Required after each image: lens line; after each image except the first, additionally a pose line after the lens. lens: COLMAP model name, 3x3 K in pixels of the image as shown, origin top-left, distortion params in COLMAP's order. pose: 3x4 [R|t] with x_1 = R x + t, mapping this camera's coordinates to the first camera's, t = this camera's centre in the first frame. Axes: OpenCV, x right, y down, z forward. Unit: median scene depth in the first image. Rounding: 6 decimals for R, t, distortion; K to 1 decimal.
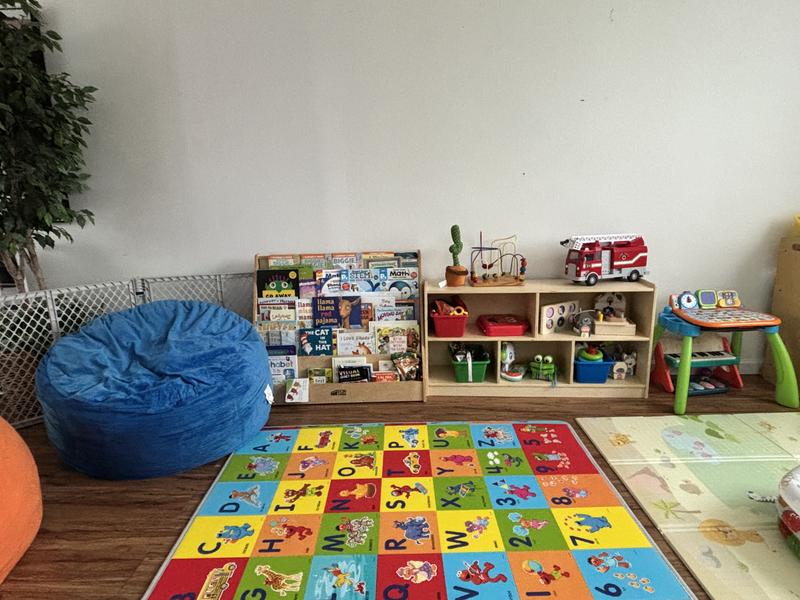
lens RADIAL K [[481.8, 0, 400.0], [0, 481.8, 300.0], [0, 0, 1]] dist [0.001506, -0.000851]
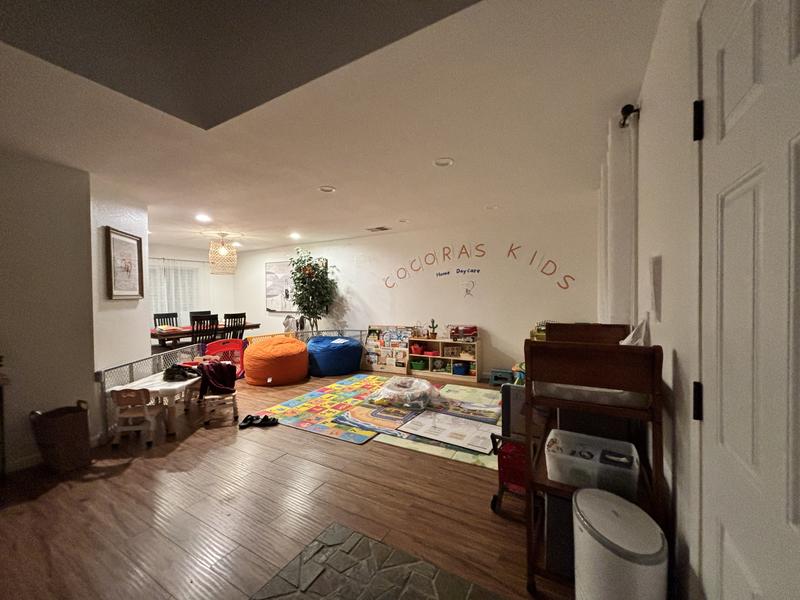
lens RADIAL K [[316.1, 0, 400.0], [0, 316.1, 300.0], [0, 0, 1]] dist [0.001641, -0.000385]
pose [[0.895833, 0.020008, -0.443940, 0.900267], [-0.103107, 0.981083, -0.163846, 0.076483], [0.432263, 0.192552, 0.880950, -0.909108]]
